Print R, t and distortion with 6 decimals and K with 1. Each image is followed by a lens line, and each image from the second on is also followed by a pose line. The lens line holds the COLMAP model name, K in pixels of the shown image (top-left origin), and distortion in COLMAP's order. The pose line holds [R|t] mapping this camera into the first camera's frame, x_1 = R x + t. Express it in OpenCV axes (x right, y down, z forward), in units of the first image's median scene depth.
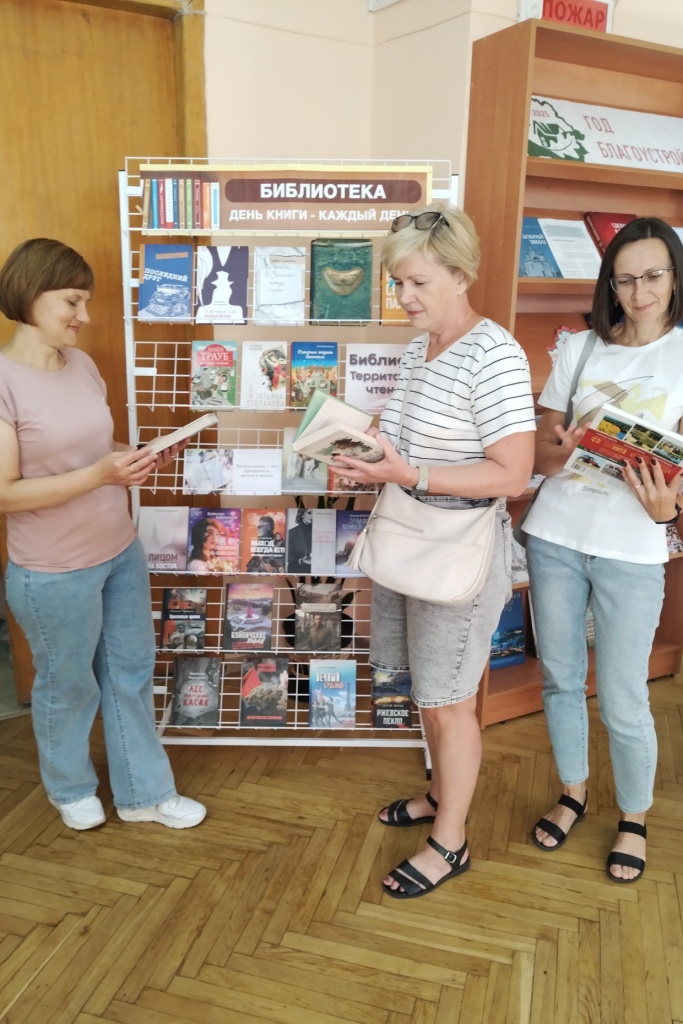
lens RADIAL K [[777.6, 0, 340.5], [0, 777.6, 487.9], [0, 0, 1]] dist [0.060983, -0.050634]
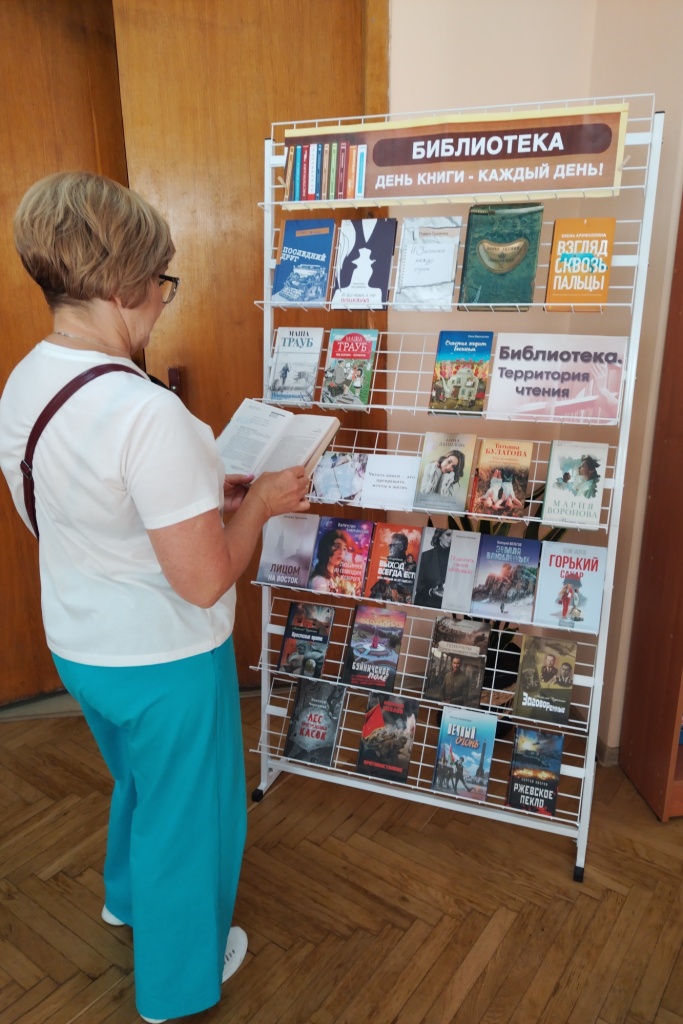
lens RADIAL K [[777.6, 0, 340.5], [0, 777.6, 487.9], [0, 0, 1]] dist [0.060983, -0.050634]
pose [[0.952905, 0.070310, -0.295007, 0.096616], [-0.067437, 0.997525, 0.019915, -0.028296], [0.295677, 0.000918, 0.955287, 0.166762]]
